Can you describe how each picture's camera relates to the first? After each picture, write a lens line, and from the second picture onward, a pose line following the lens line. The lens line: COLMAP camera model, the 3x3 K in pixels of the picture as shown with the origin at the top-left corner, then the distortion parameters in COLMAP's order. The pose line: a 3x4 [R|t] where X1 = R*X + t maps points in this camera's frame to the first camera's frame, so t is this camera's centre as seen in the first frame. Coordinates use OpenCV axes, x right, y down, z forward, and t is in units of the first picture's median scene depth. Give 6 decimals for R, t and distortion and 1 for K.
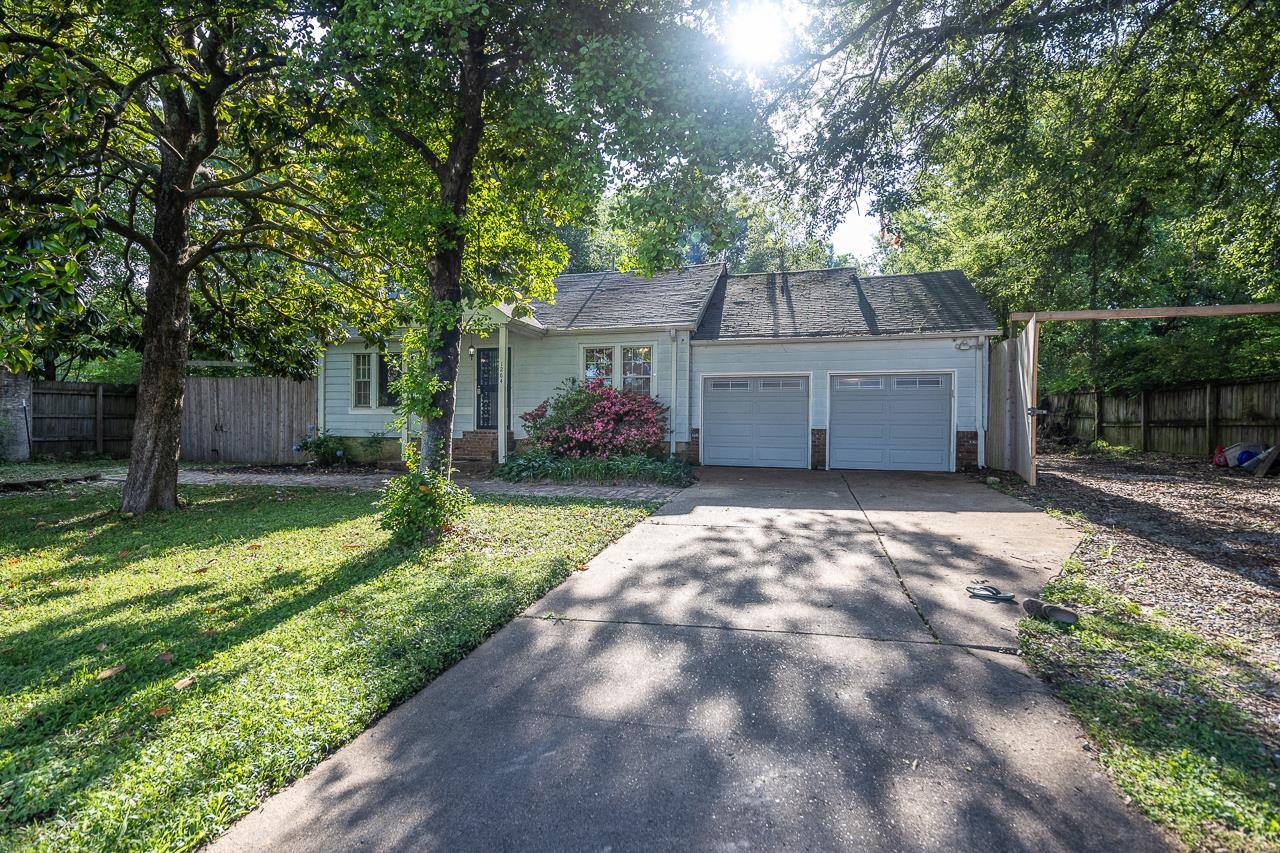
lens RADIAL K [[605.9, 0, 640.0], [0, 605.9, 426.5], [0, 0, 1]] dist [0.061925, -0.026554]
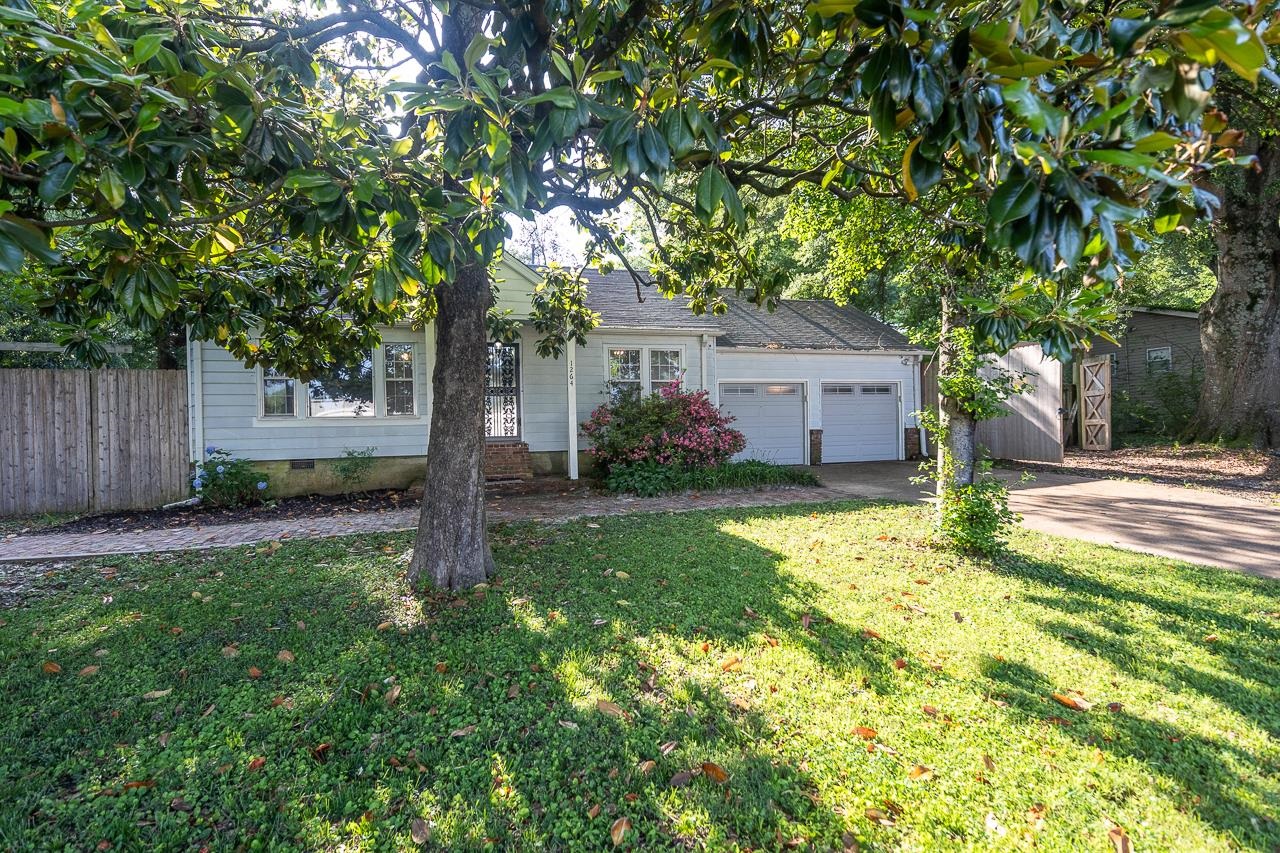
lens RADIAL K [[605.9, 0, 640.0], [0, 605.9, 426.5], [0, 0, 1]] dist [0.061925, -0.026554]
pose [[0.826329, -0.023790, 0.562685, -0.609127], [0.029770, 0.999556, -0.001458, -0.009314], [-0.562401, 0.017956, 0.826670, 0.232042]]
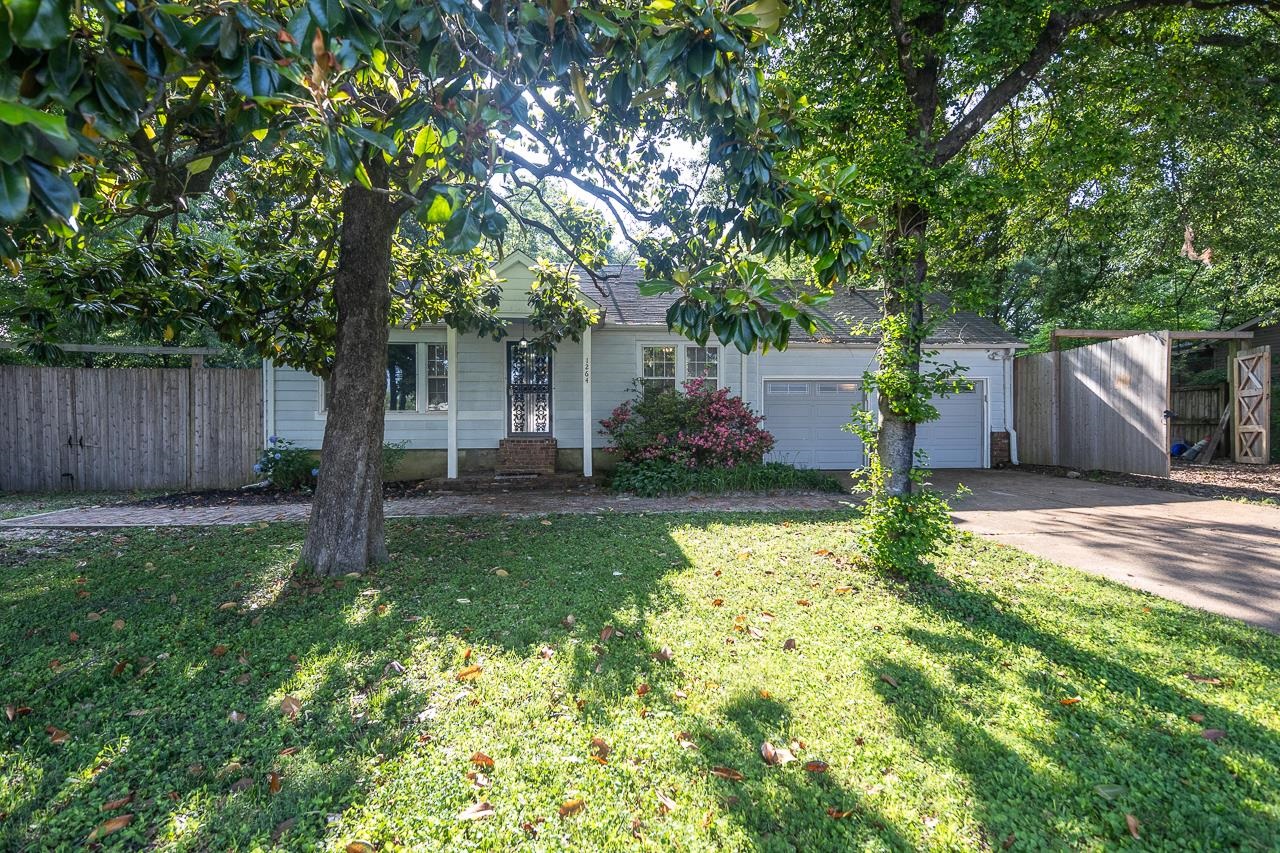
lens RADIAL K [[605.9, 0, 640.0], [0, 605.9, 426.5], [0, 0, 1]] dist [0.061925, -0.026554]
pose [[0.930114, -0.010329, 0.367125, -0.457184], [0.012760, 0.999910, -0.004198, -0.005080], [-0.367048, 0.008589, 0.930162, 0.169568]]
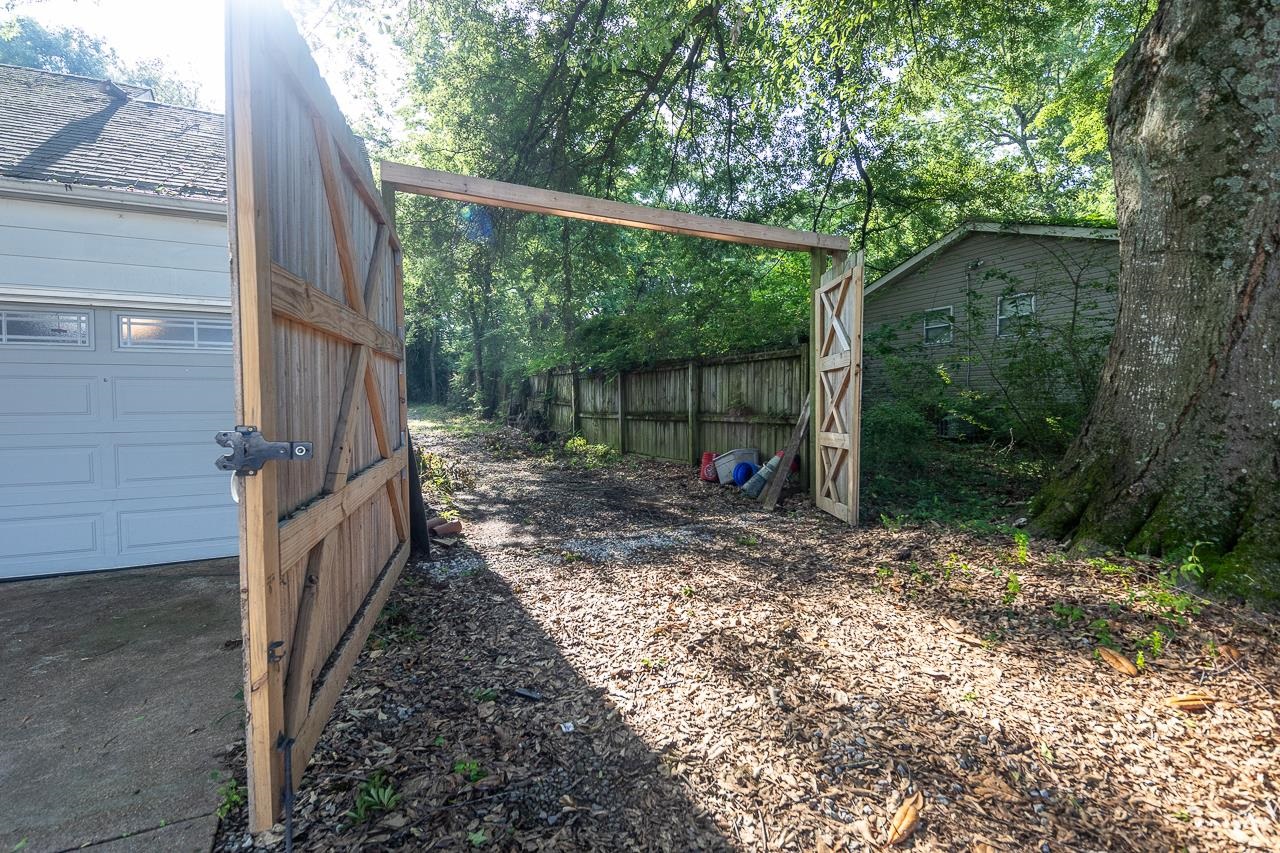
lens RADIAL K [[605.9, 0, 640.0], [0, 605.9, 426.5], [0, 0, 1]] dist [0.061925, -0.026554]
pose [[0.749447, -0.038114, 0.660967, 0.382931], [0.014721, 0.999054, 0.040917, -0.023314], [-0.661901, -0.020935, 0.749299, 0.490156]]
